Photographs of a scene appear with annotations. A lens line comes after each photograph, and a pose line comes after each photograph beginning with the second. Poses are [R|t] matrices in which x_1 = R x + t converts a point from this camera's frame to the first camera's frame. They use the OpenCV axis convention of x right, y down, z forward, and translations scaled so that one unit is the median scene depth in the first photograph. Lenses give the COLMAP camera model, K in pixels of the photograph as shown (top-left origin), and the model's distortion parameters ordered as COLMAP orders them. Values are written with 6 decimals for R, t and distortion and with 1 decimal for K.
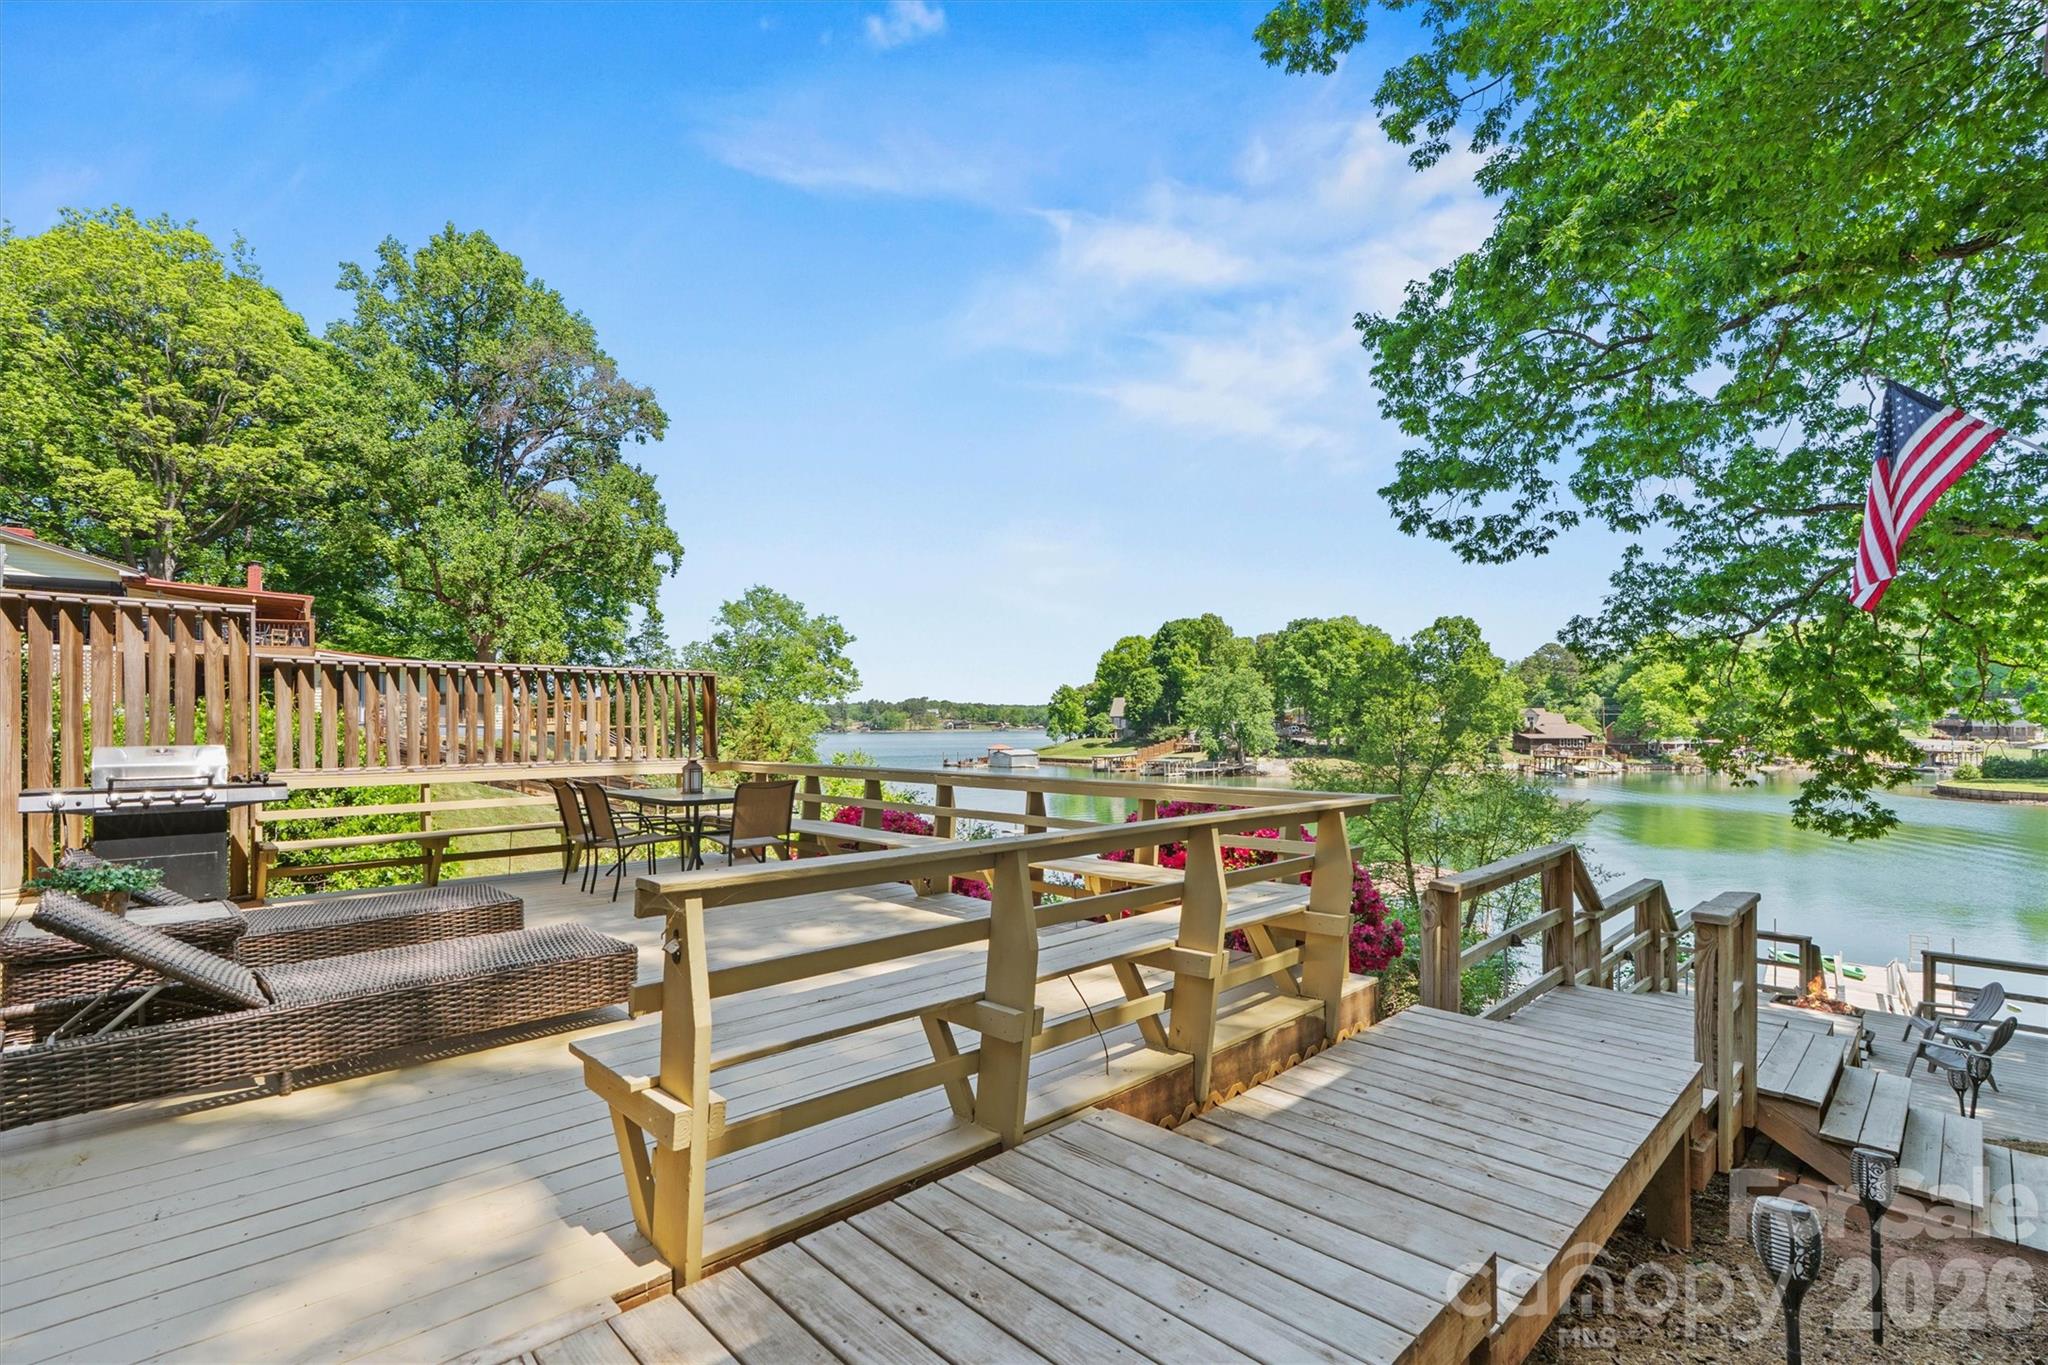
lens RADIAL K [[938.1, 0, 1027.7], [0, 938.1, 718.2], [0, 0, 1]] dist [-0.002839, 0.001031]
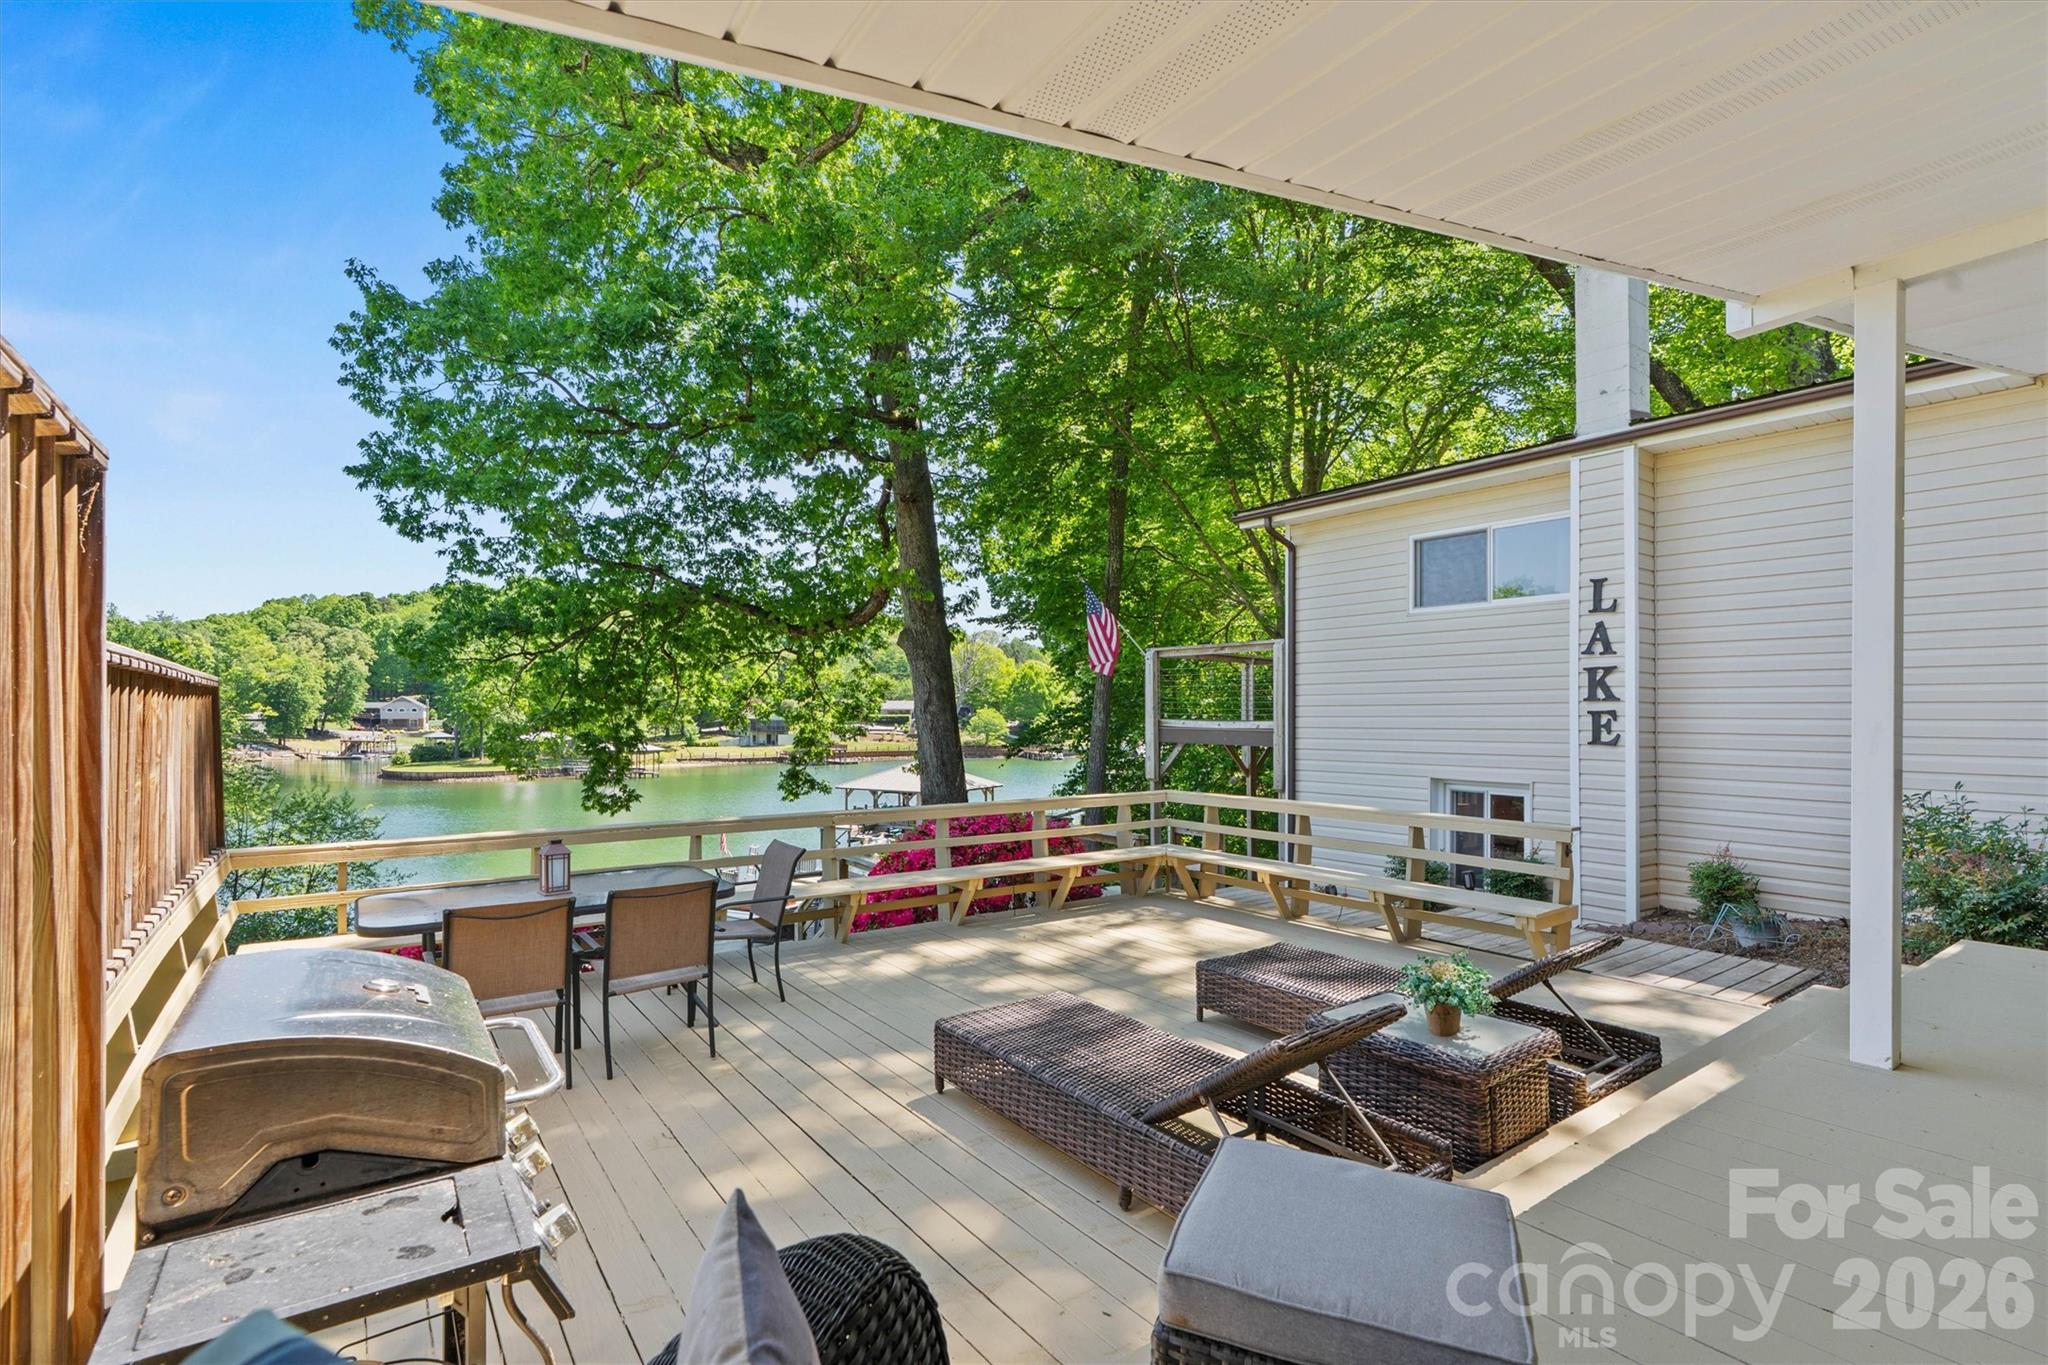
lens RADIAL K [[938.1, 0, 1027.7], [0, 938.1, 718.2], [0, 0, 1]] dist [-0.002839, 0.001031]
pose [[0.146298, -0.000236, 0.989240, -0.110802], [-0.009407, 0.999954, 0.001630, -0.004859], [-0.989196, -0.009544, 0.146290, 0.068651]]
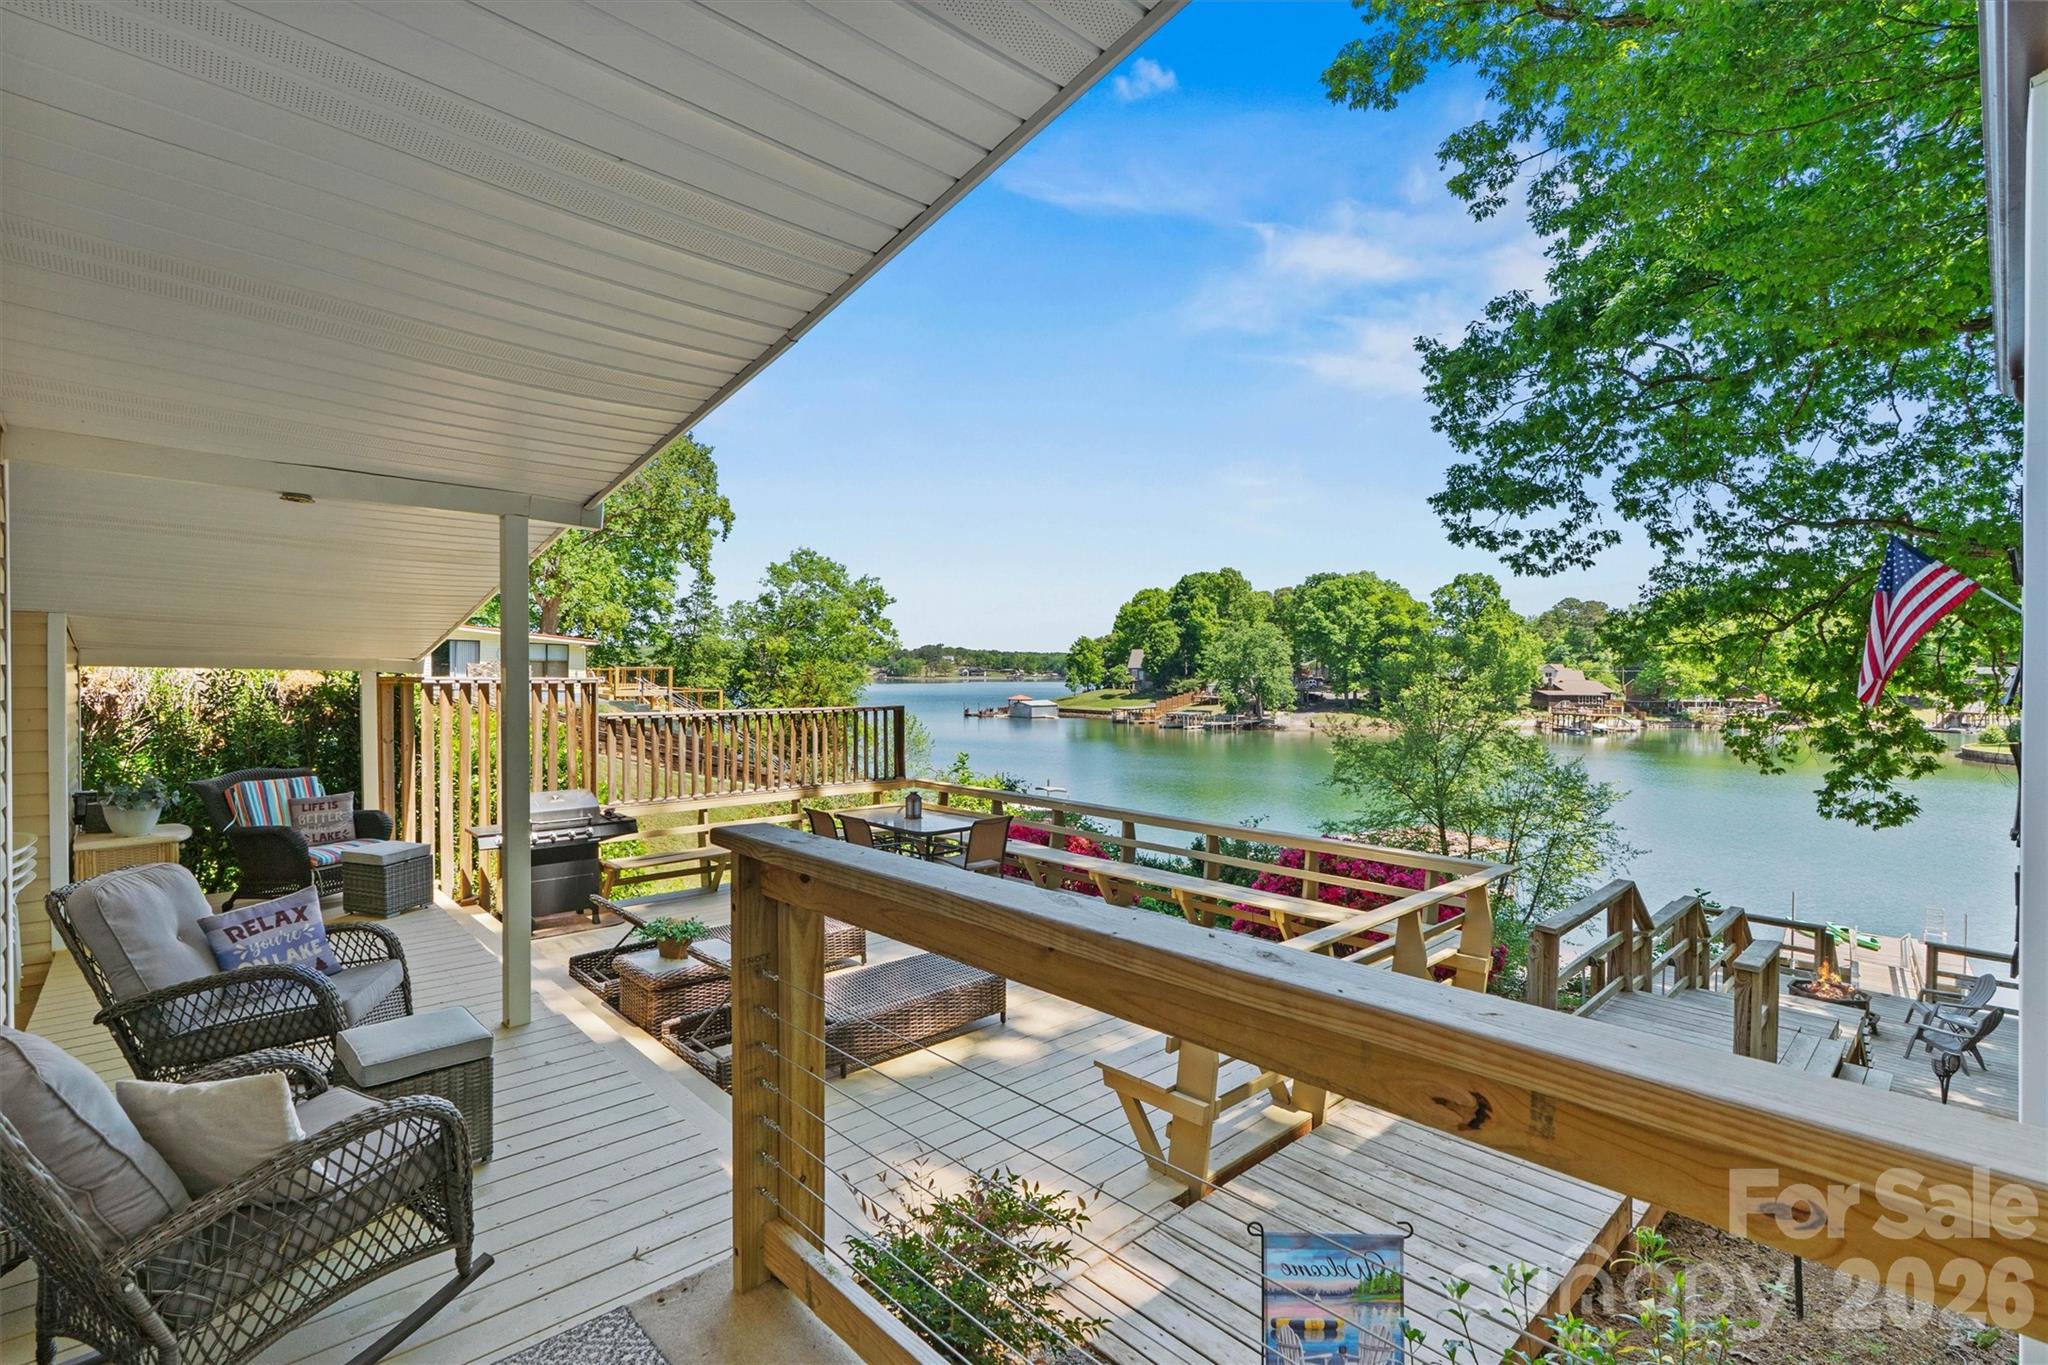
lens RADIAL K [[929.6, 0, 1019.7], [0, 929.6, 682.4], [0, 0, 1]] dist [0.001305, 0.000153]
pose [[0.999686, 0.009809, -0.023043, -0.021452], [-0.009381, 0.999783, 0.018618, -0.014268], [0.023221, -0.018396, 0.999561, -0.026581]]
